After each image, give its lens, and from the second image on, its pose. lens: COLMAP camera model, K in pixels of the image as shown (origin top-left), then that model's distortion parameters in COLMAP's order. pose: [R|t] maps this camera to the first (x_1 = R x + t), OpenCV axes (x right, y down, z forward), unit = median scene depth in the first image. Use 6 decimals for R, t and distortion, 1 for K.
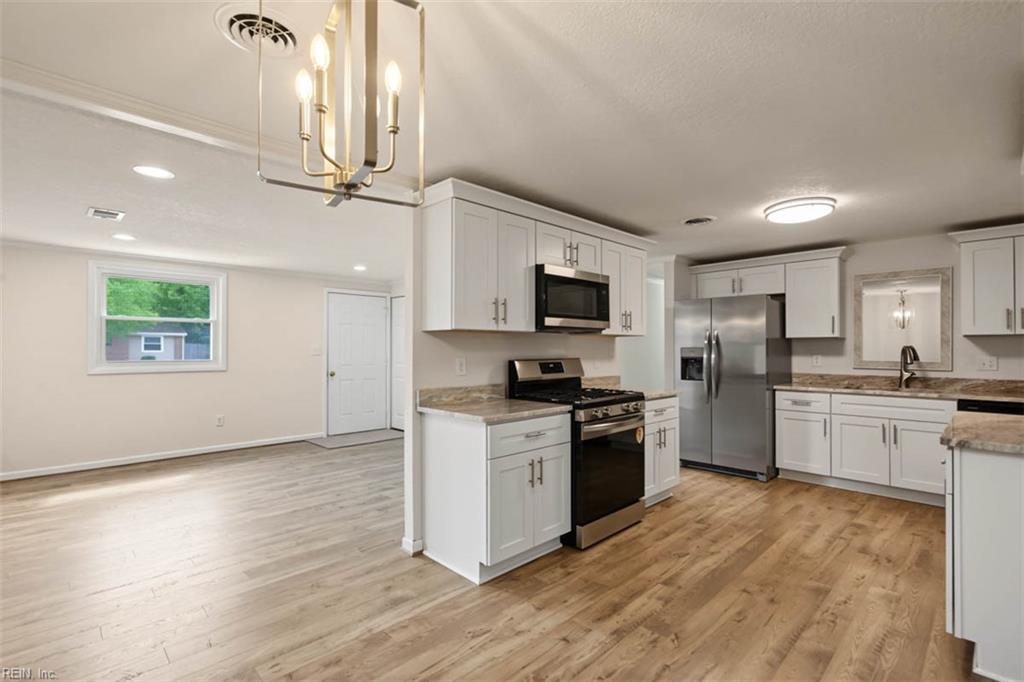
lens RADIAL K [[474.9, 0, 514.4], [0, 474.9, 342.8], [0, 0, 1]] dist [-0.003333, -0.001065]
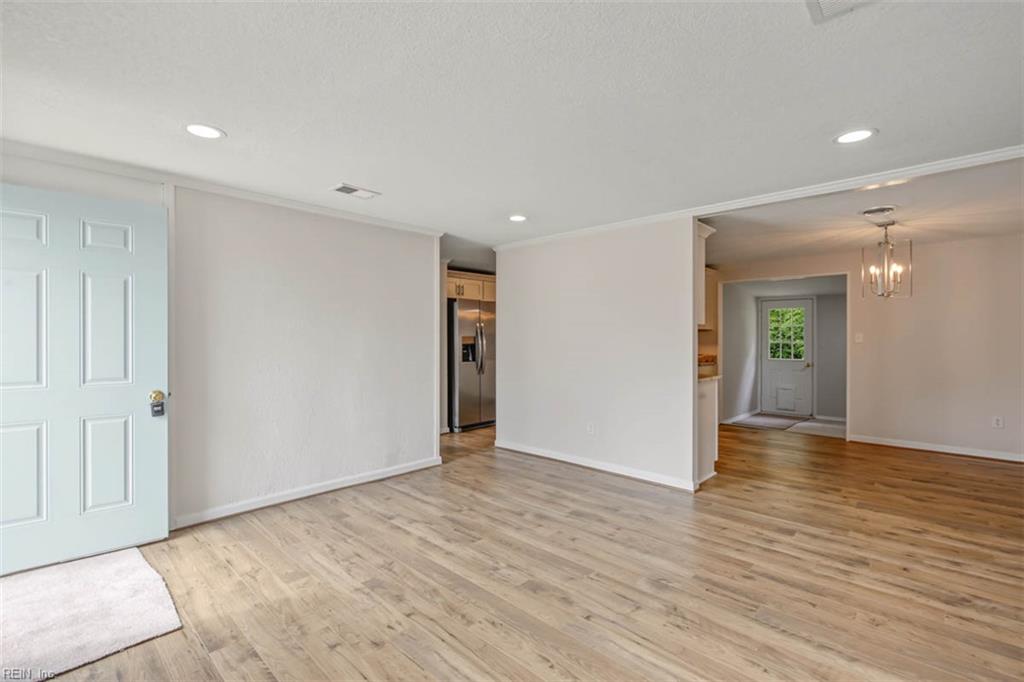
lens RADIAL K [[474.9, 0, 518.6], [0, 474.9, 337.1], [0, 0, 1]] dist [-0.003333, -0.001065]
pose [[-0.054726, -0.002349, 0.998499, -1.280780], [-0.013480, 0.999908, 0.001613, 0.013756], [-0.998410, -0.013372, -0.054752, 1.326629]]
